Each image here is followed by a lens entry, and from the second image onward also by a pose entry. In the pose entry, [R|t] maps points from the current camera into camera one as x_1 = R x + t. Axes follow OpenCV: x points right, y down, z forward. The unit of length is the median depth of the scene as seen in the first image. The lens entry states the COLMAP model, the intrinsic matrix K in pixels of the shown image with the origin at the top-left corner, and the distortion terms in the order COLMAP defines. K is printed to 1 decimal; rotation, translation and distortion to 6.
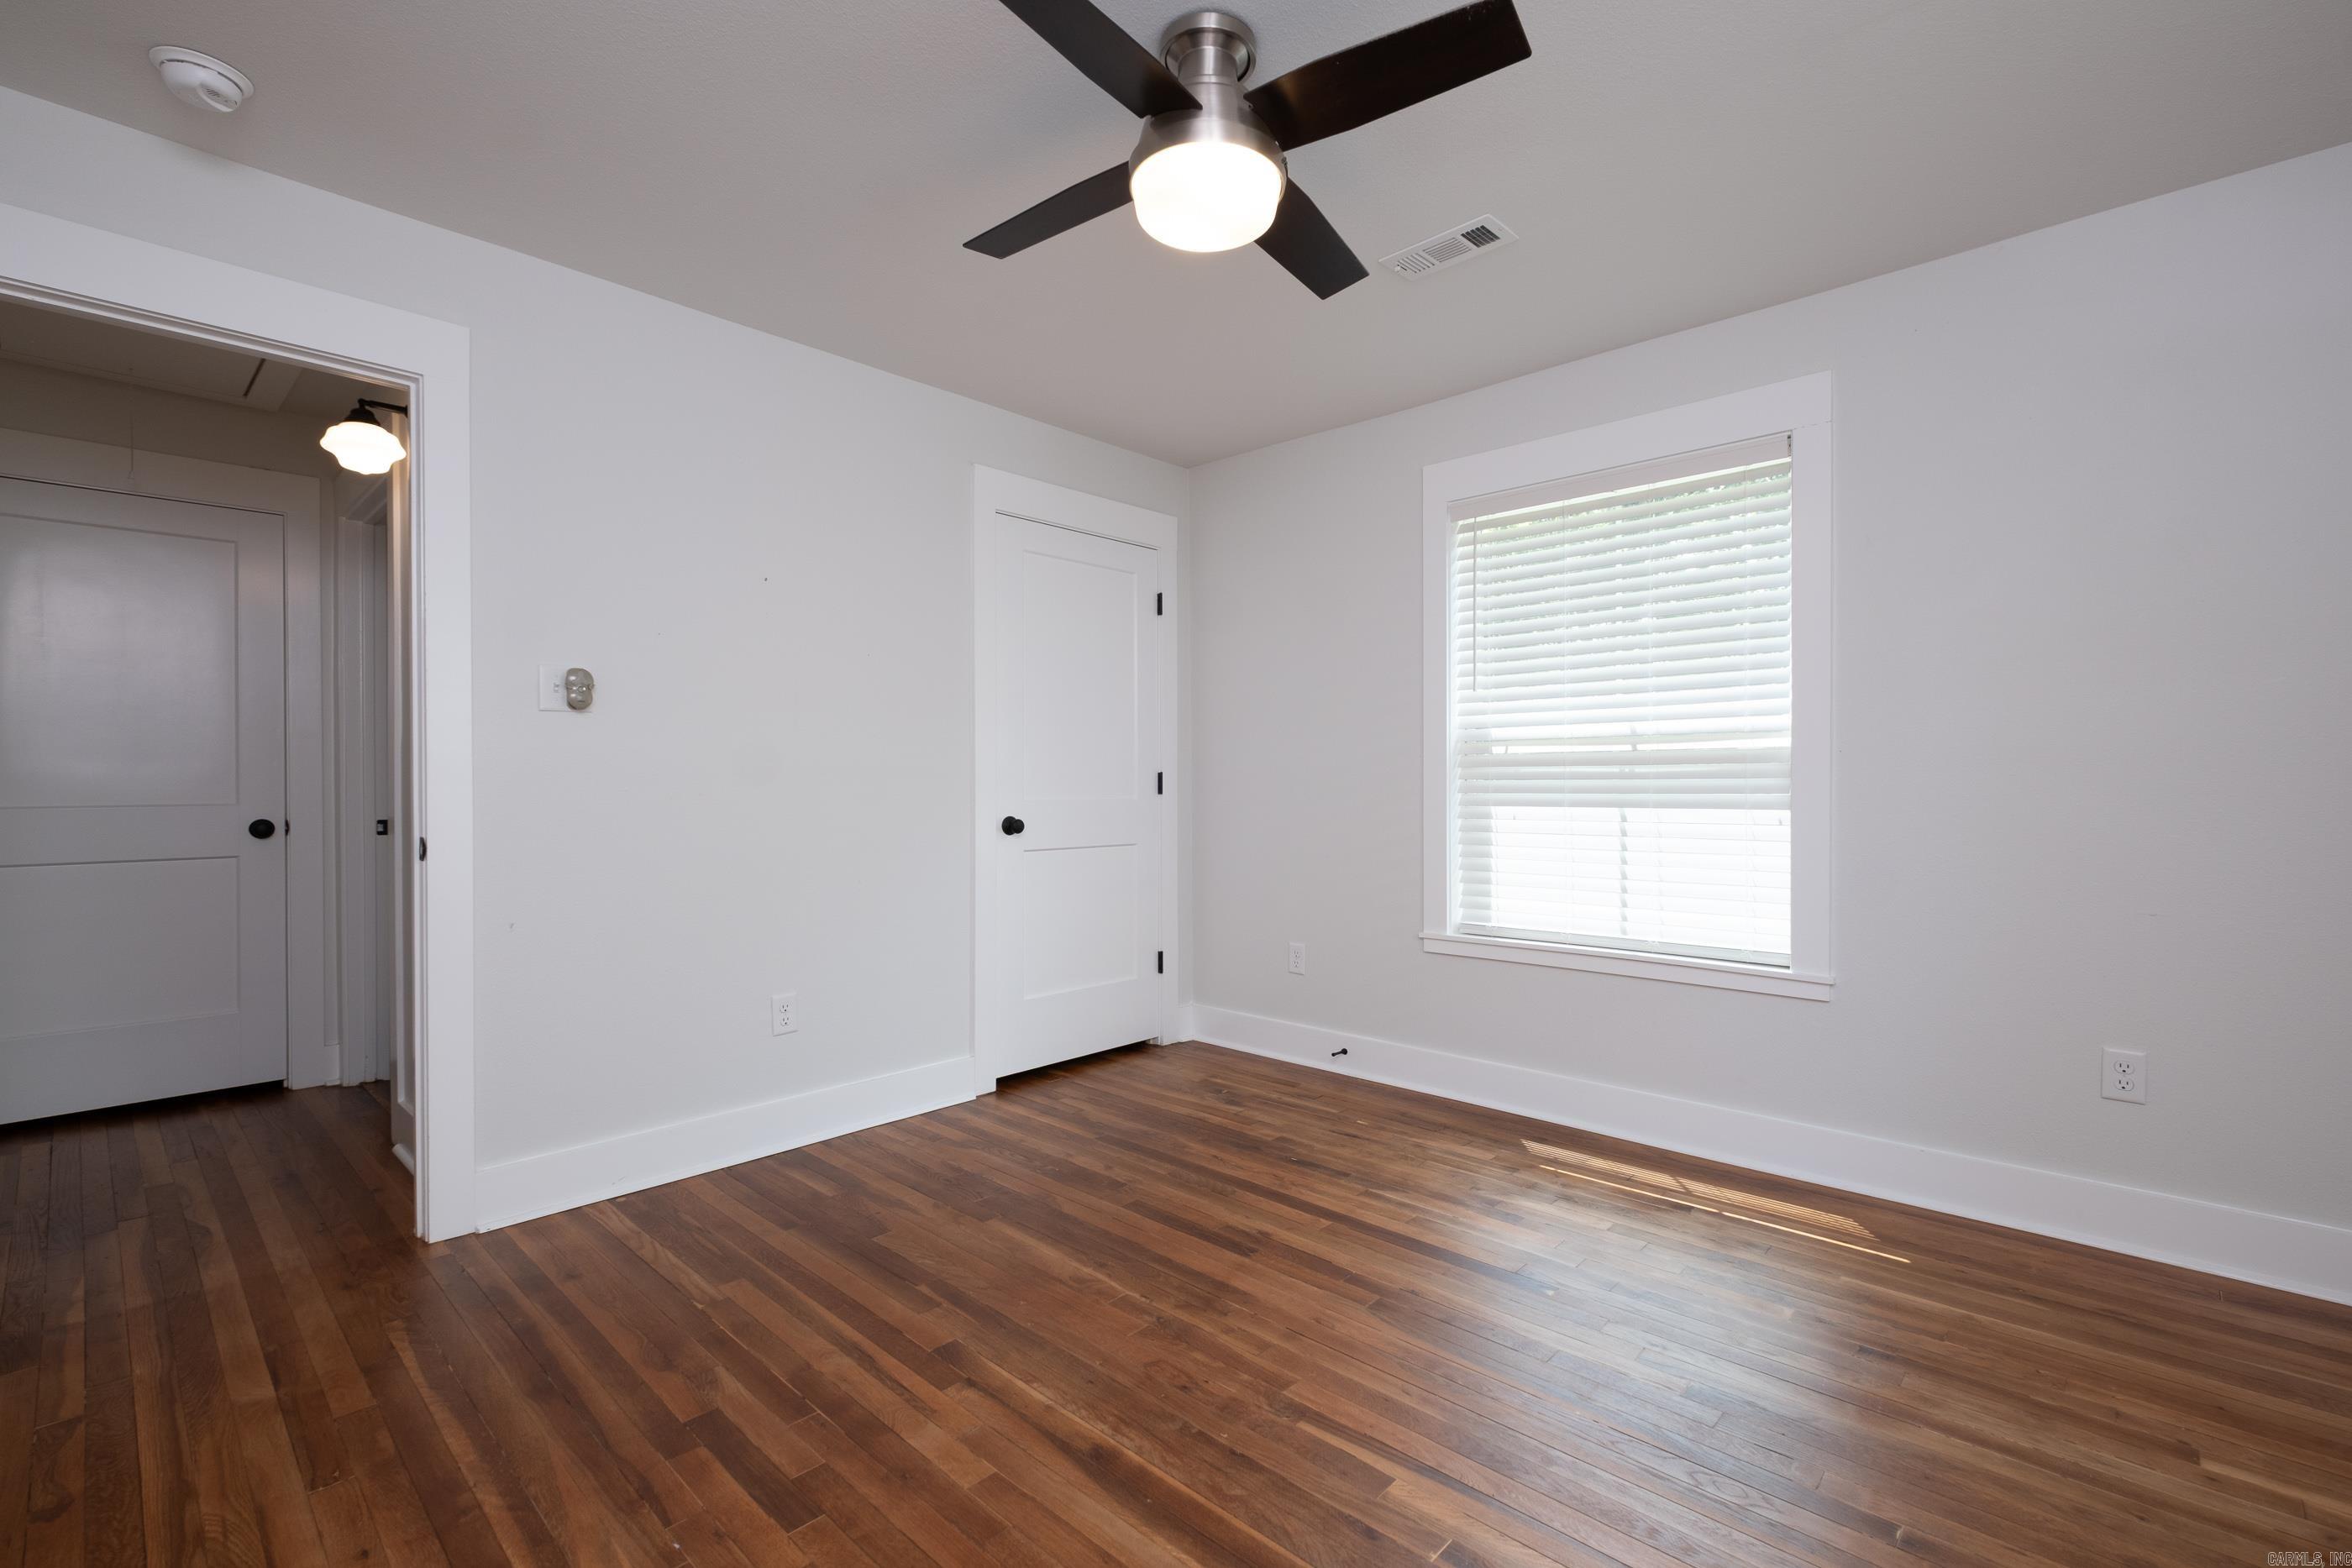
lens RADIAL K [[1021.1, 0, 1187.3], [0, 1021.1, 791.3], [0, 0, 1]] dist [0.018266, -0.012461]
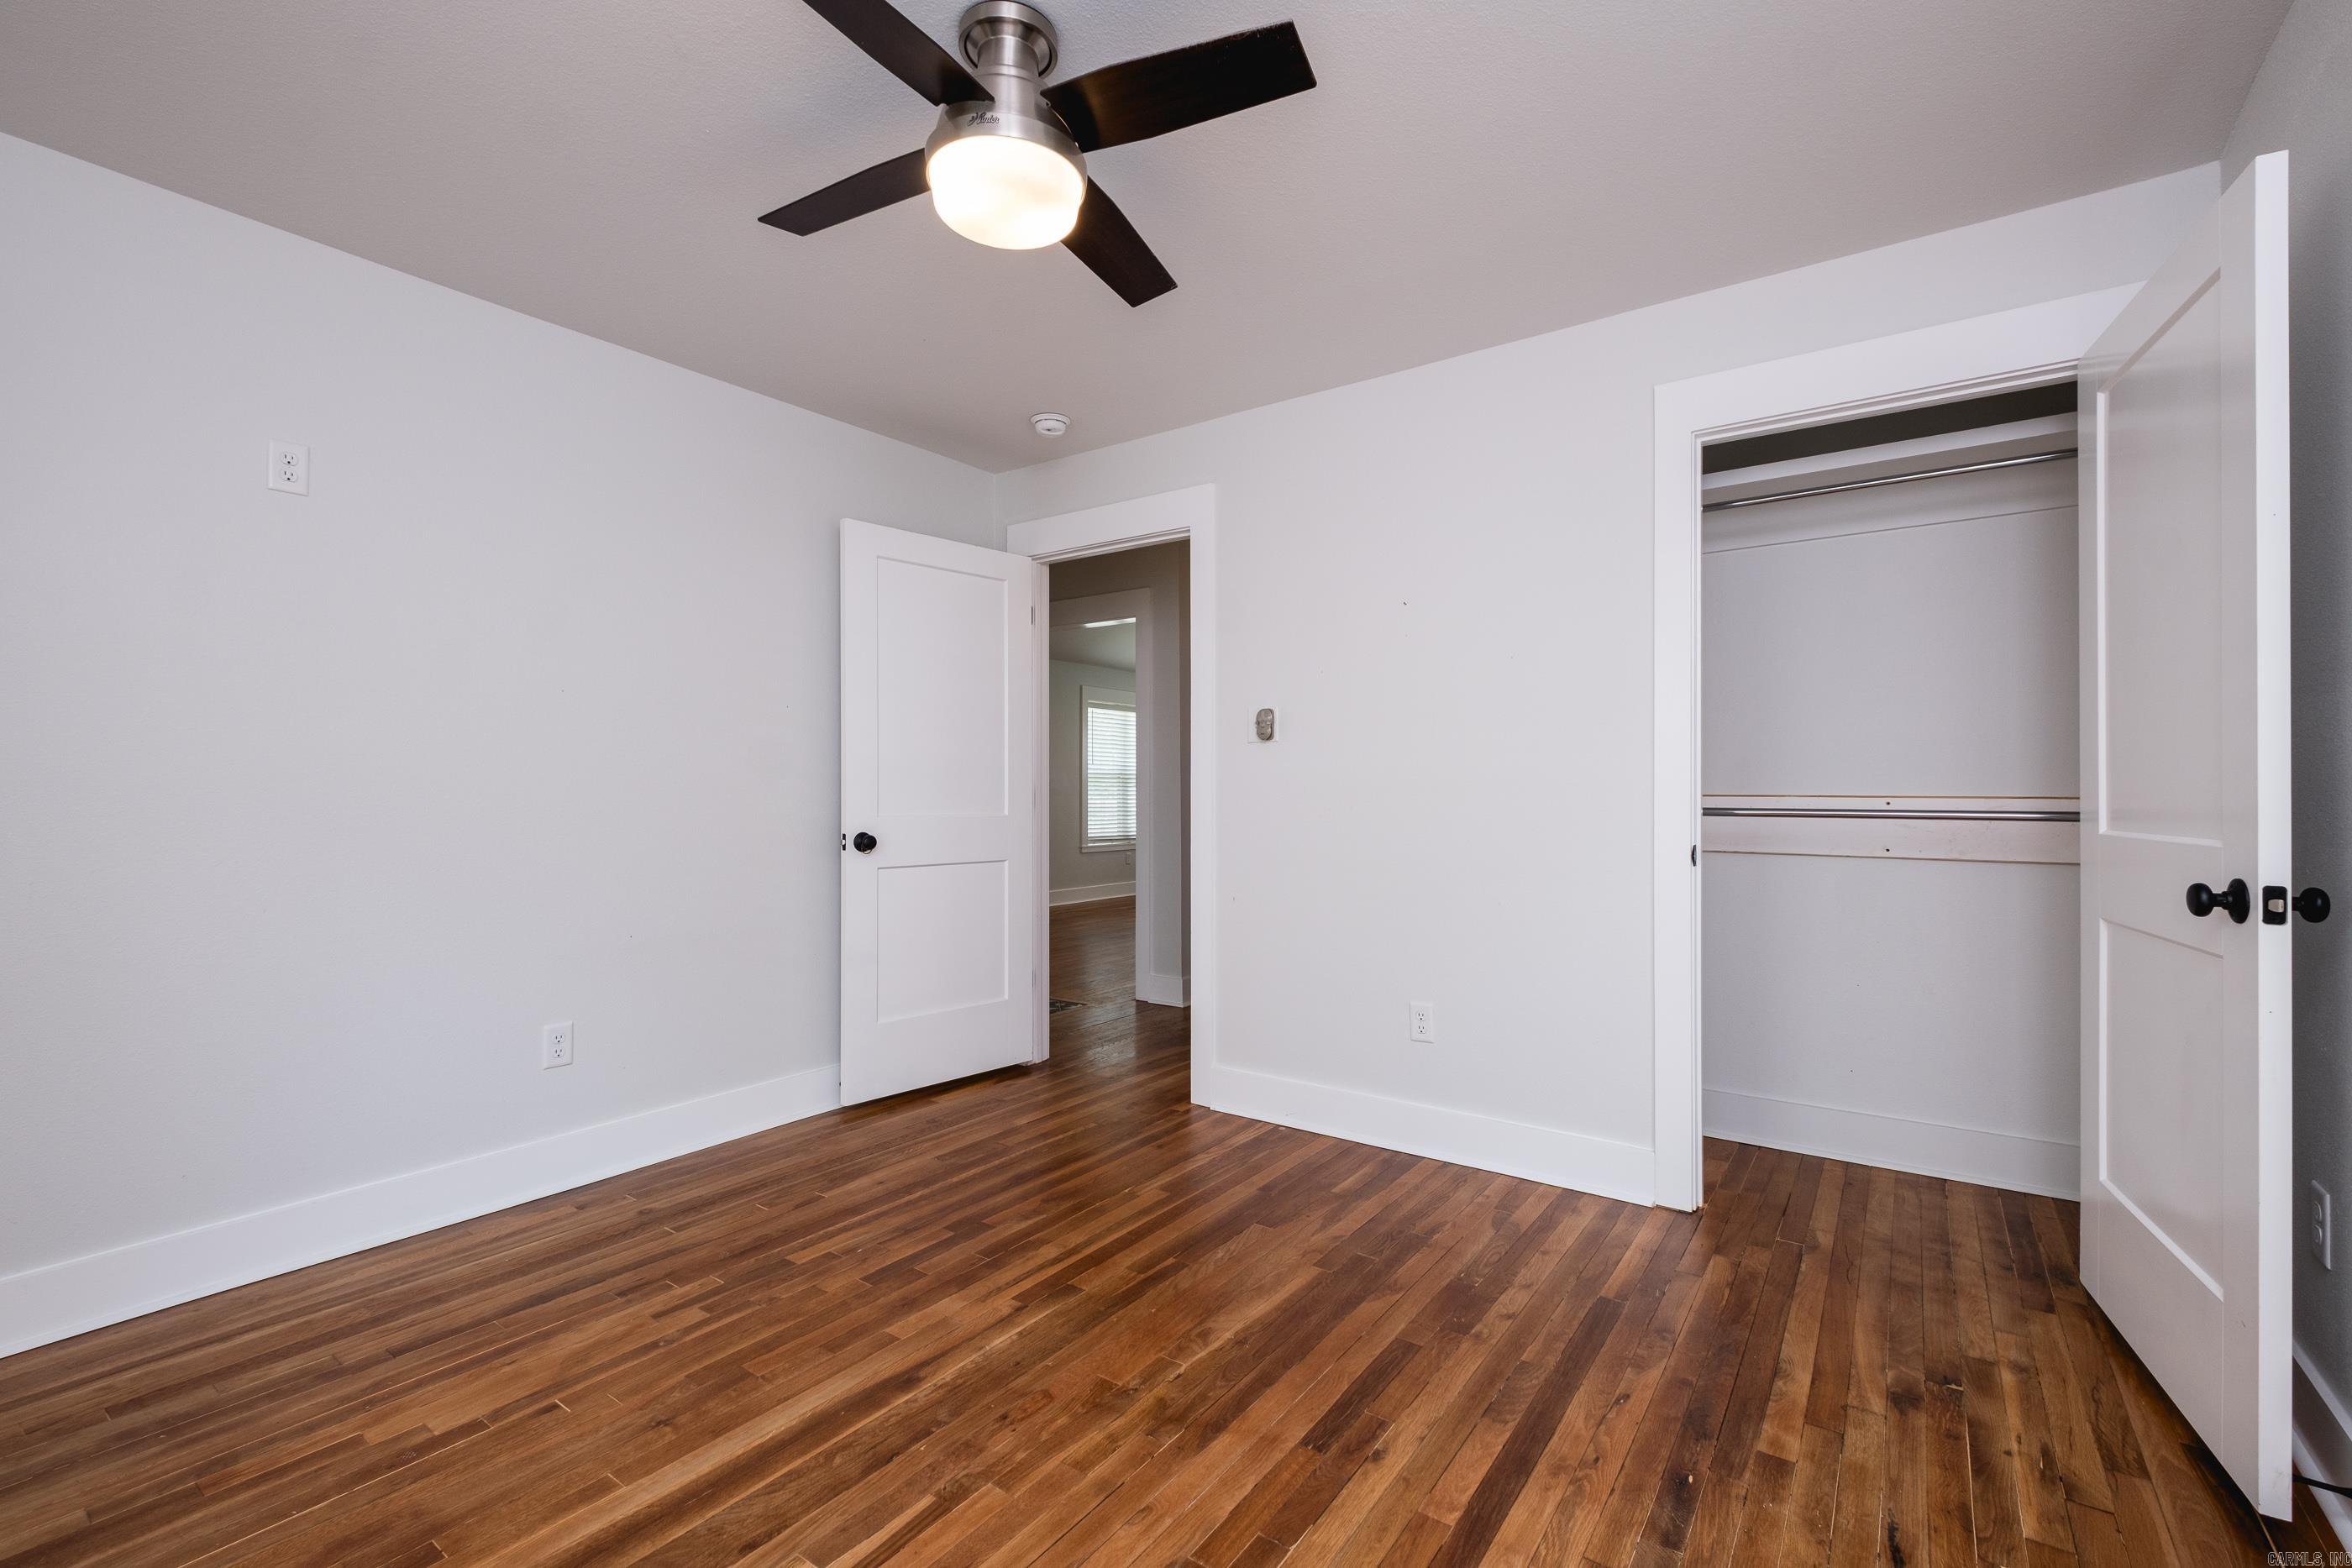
lens RADIAL K [[1021.1, 0, 1187.3], [0, 1021.1, 791.3], [0, 0, 1]] dist [0.018266, -0.012461]
pose [[0.133369, -0.001805, -0.991065, 0.770651], [-0.010186, 0.999943, -0.003192, -0.016366], [0.991014, 0.010521, 0.133344, 0.795817]]
